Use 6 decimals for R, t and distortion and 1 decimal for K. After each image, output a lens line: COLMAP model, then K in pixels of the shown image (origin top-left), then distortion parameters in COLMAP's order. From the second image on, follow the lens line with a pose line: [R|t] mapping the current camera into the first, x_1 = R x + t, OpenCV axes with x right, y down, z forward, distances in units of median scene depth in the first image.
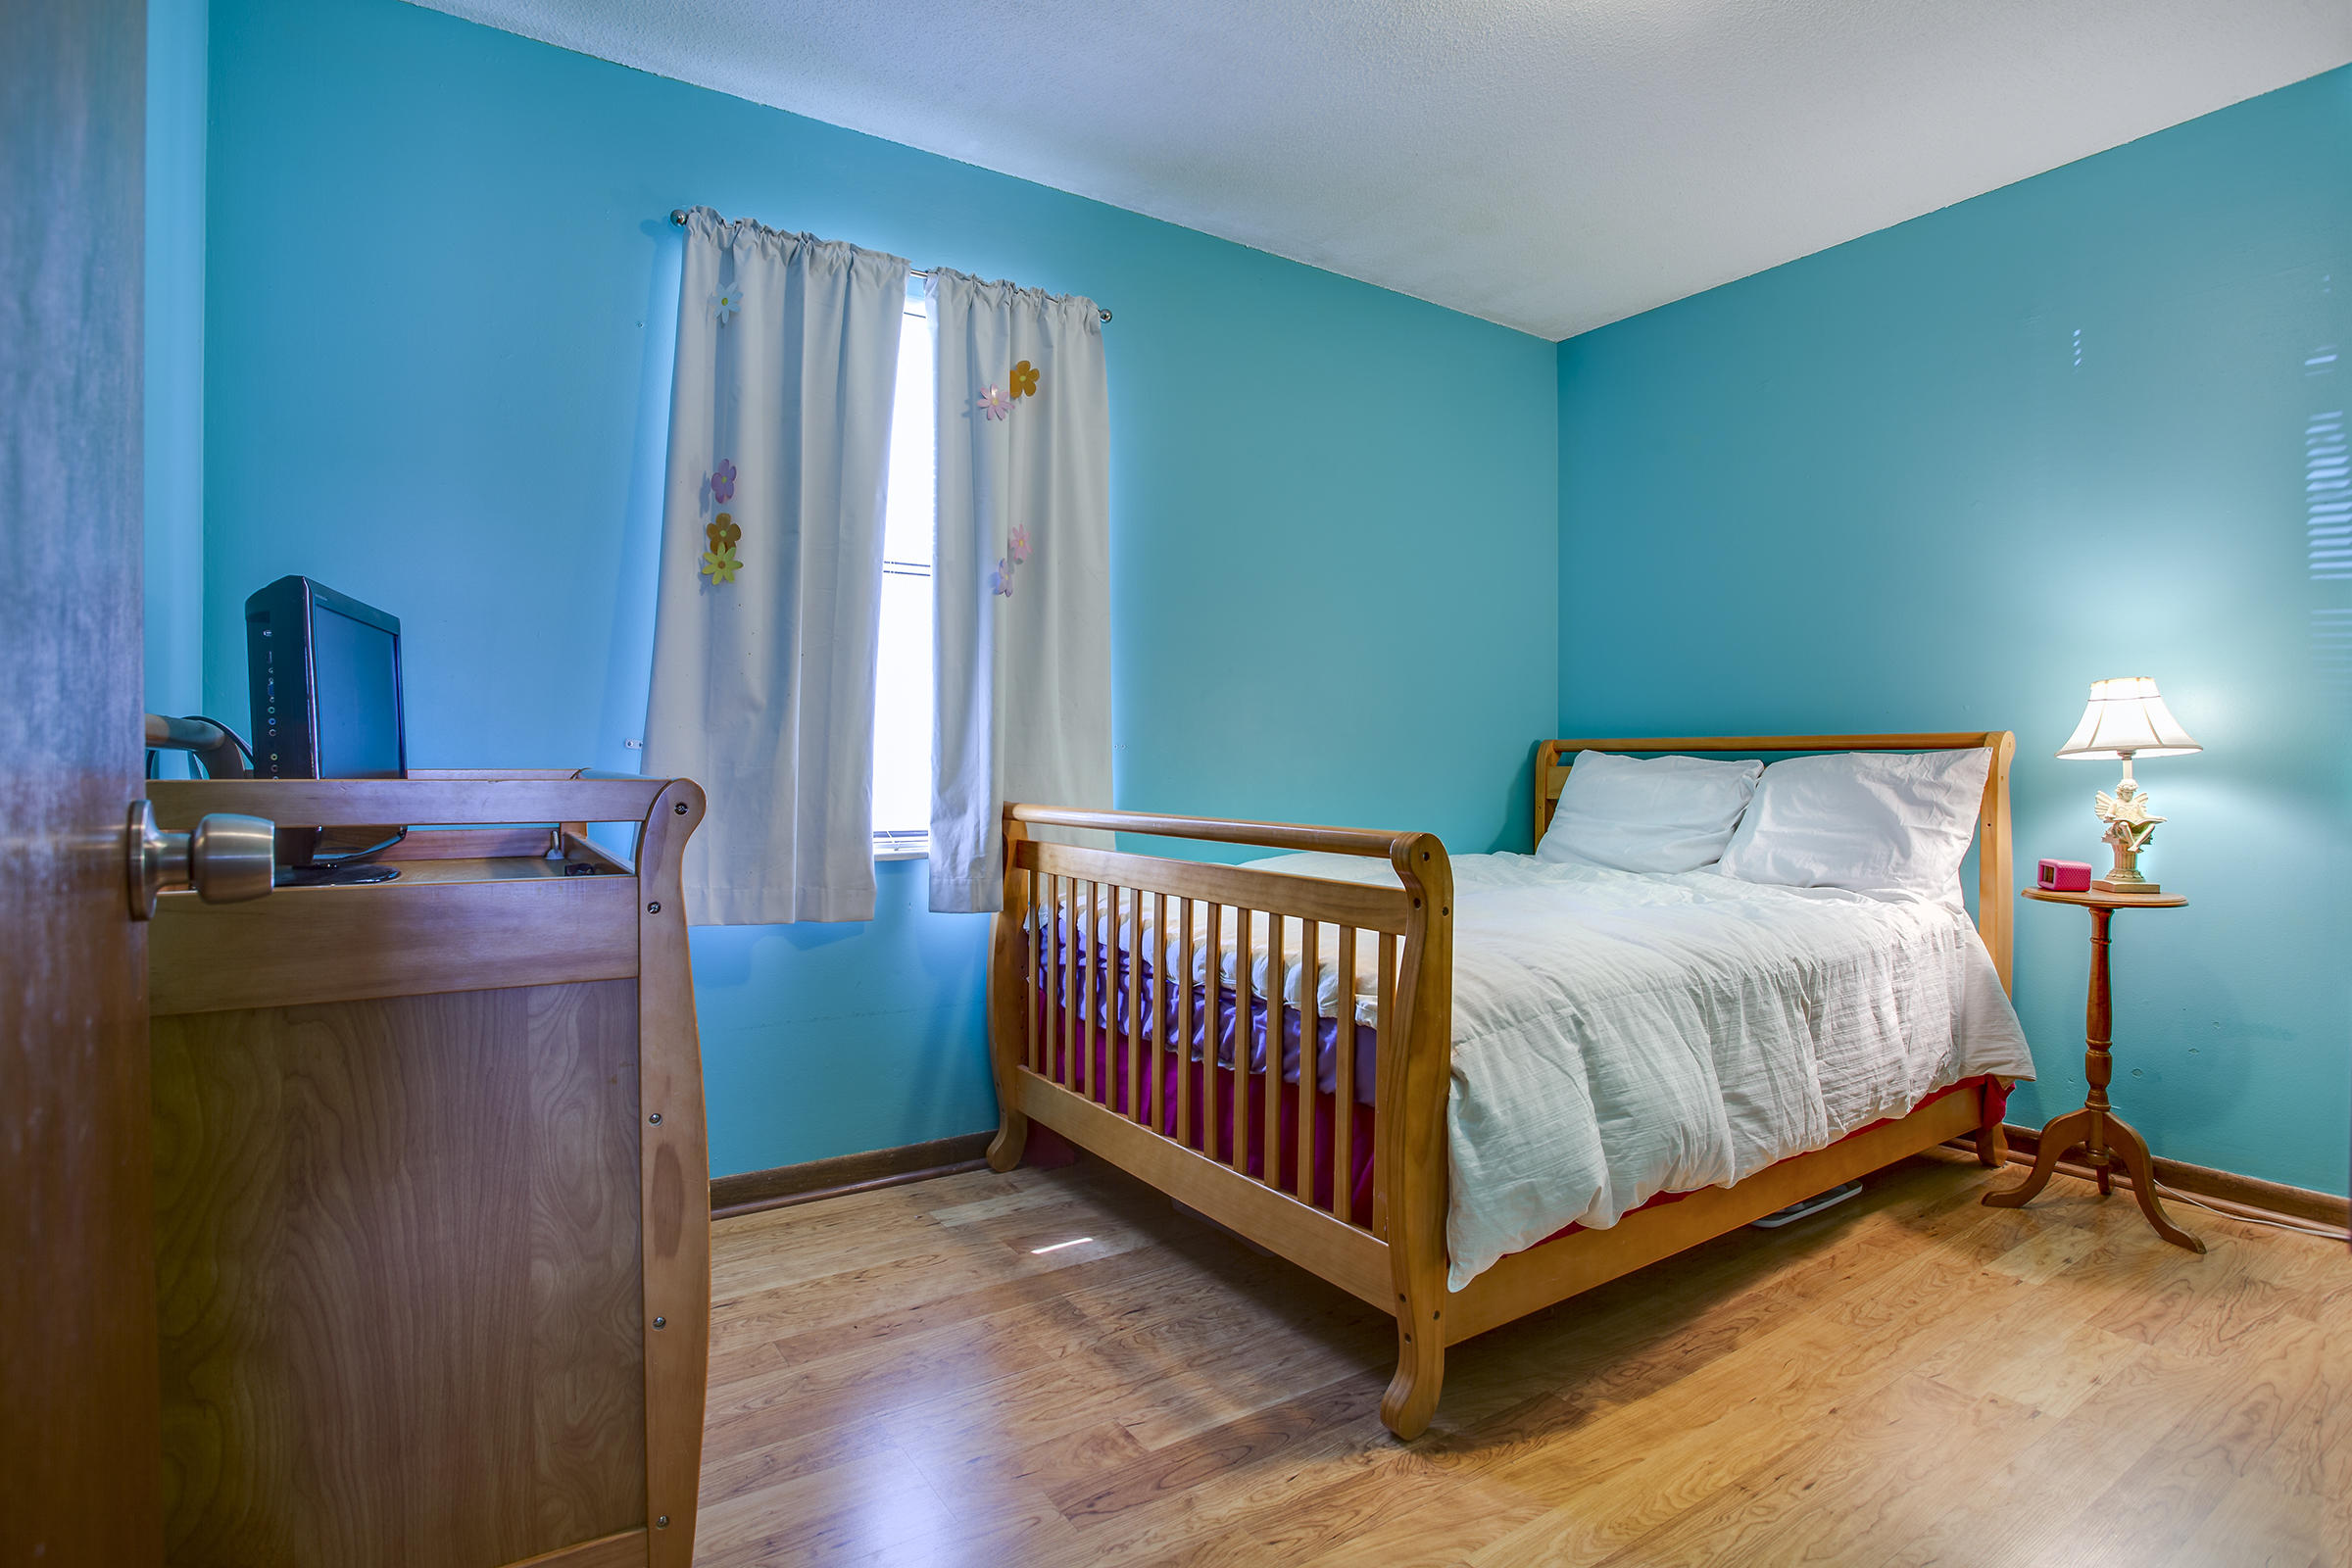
lens RADIAL K [[1192.8, 0, 1166.7], [0, 1192.8, 769.1], [0, 0, 1]] dist [-0.063772, 0.034284]
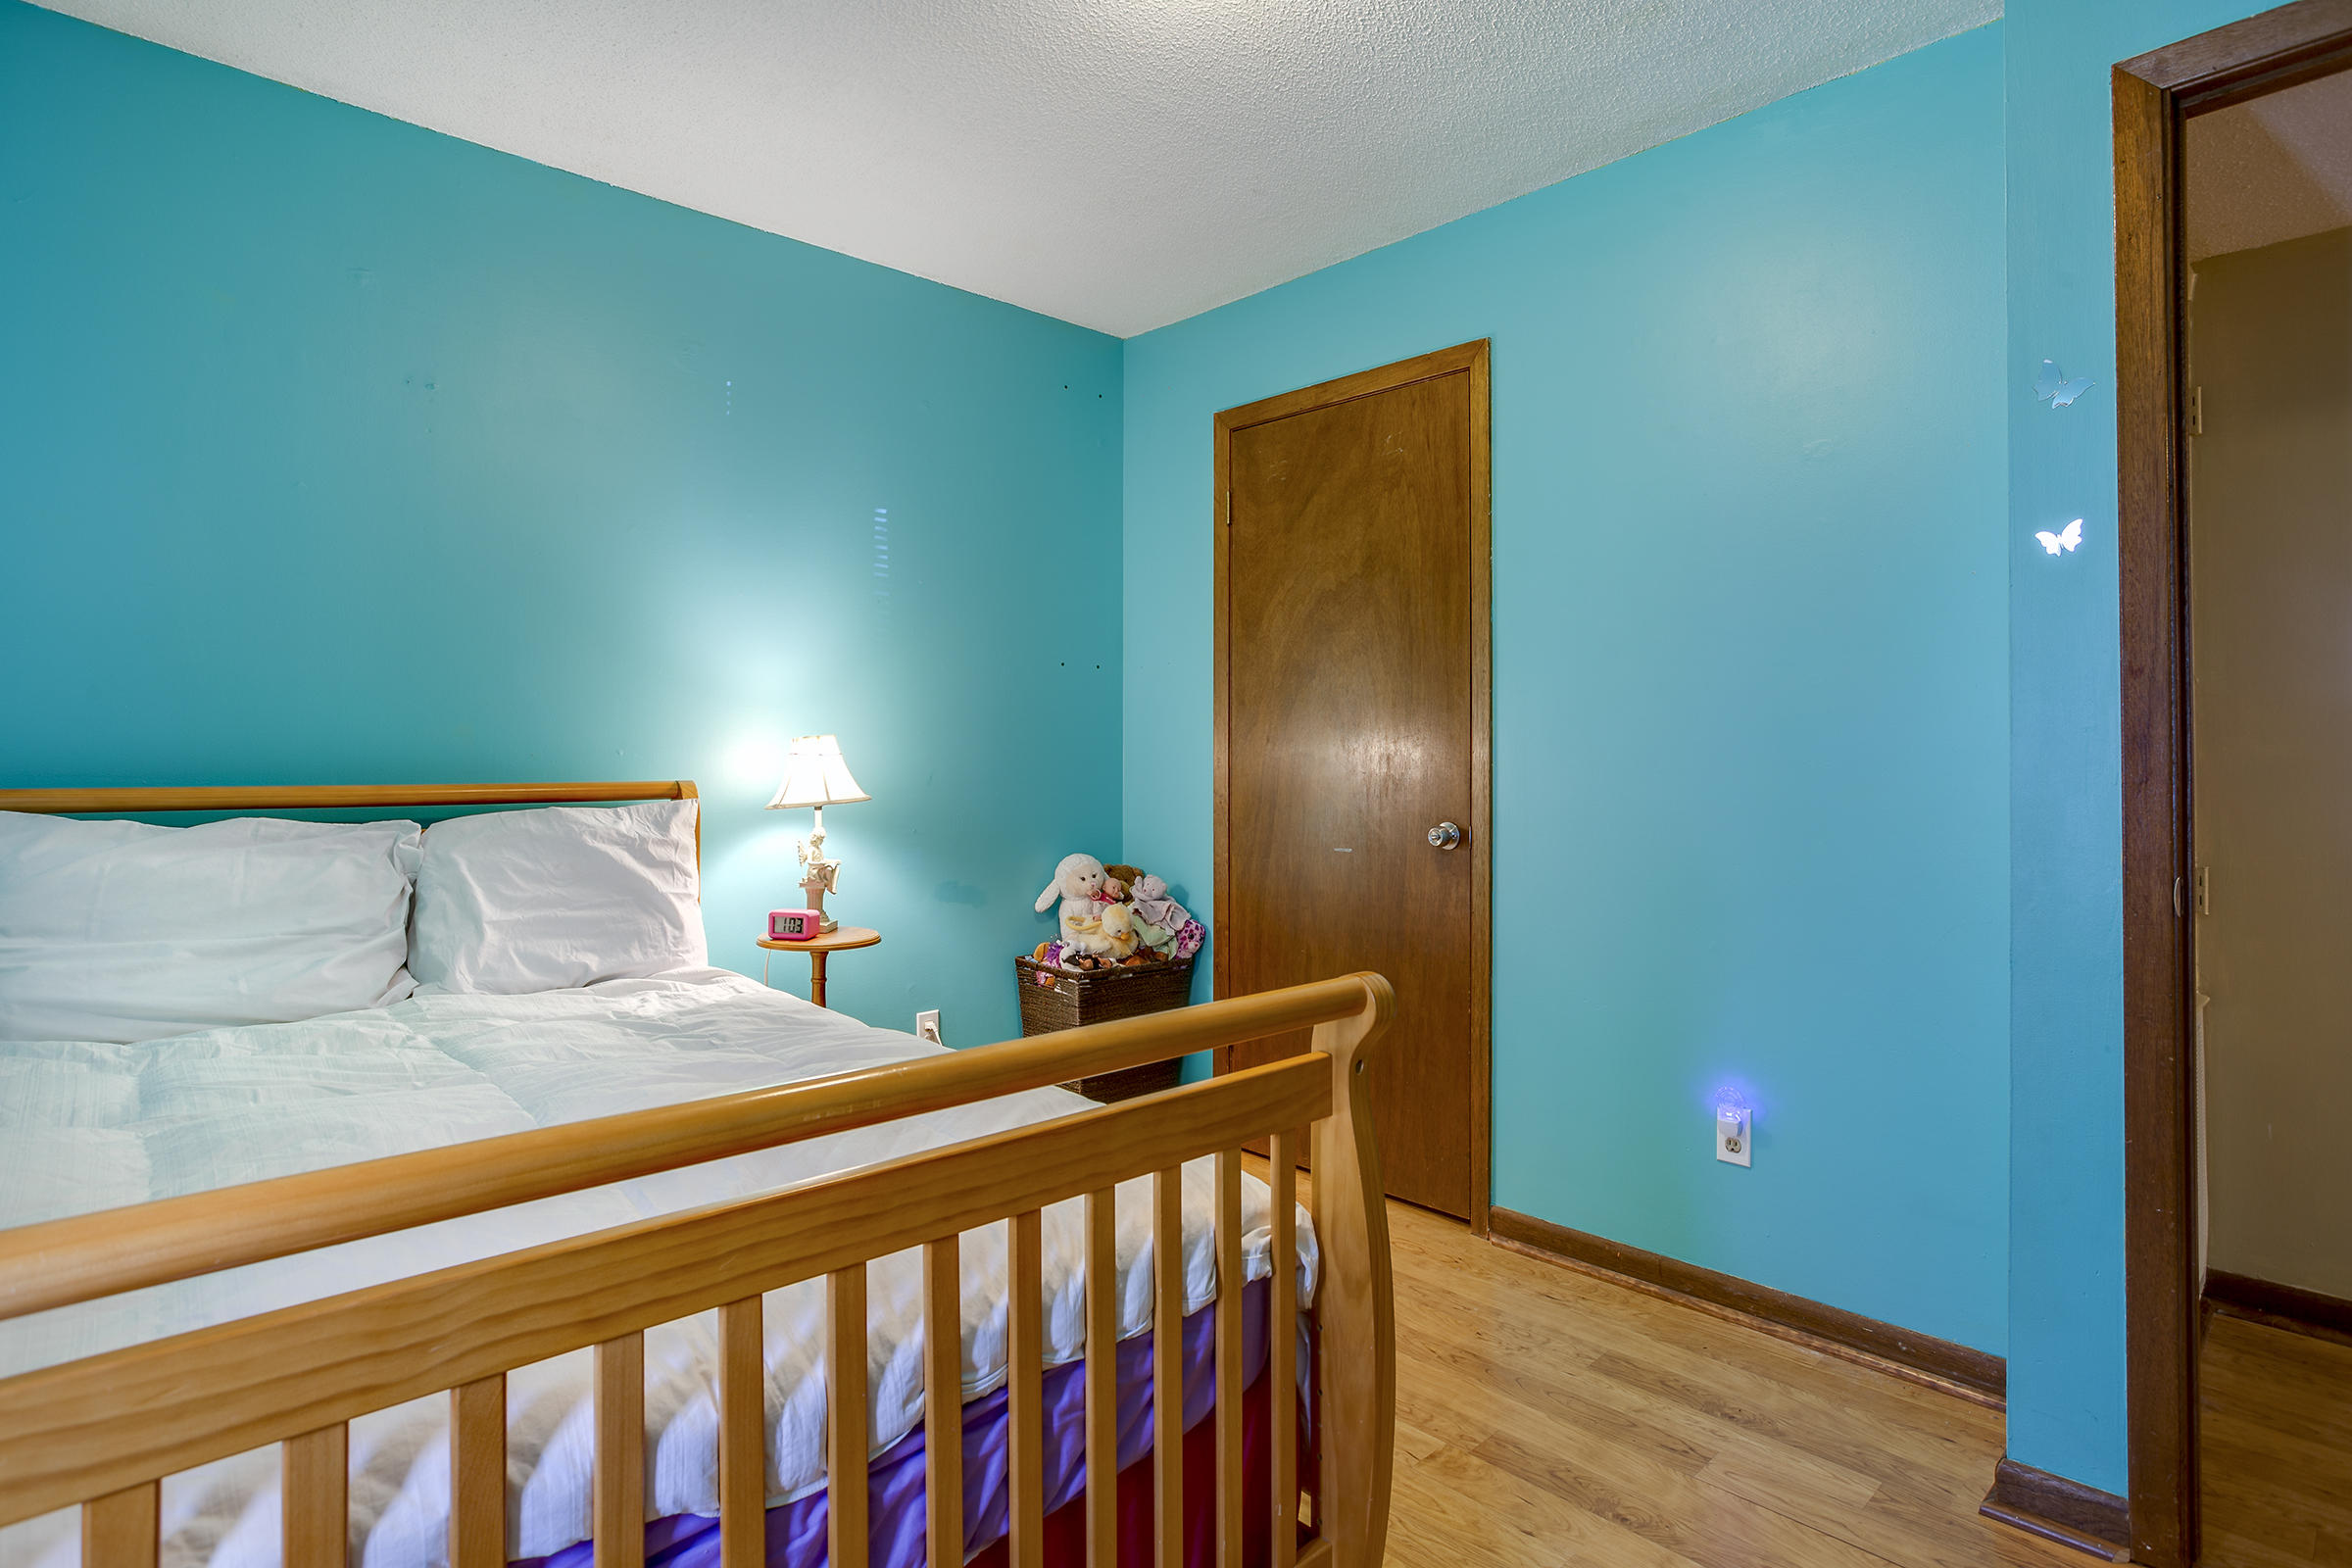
lens RADIAL K [[1265.3, 0, 1225.7], [0, 1265.3, 737.6], [0, 0, 1]] dist [-0.076593, 0.042363]
pose [[-0.188221, 0.006868, 0.982103, -0.347665], [-0.000356, 0.999975, -0.007061, -0.058995], [-0.982127, -0.001678, -0.188214, 0.753367]]
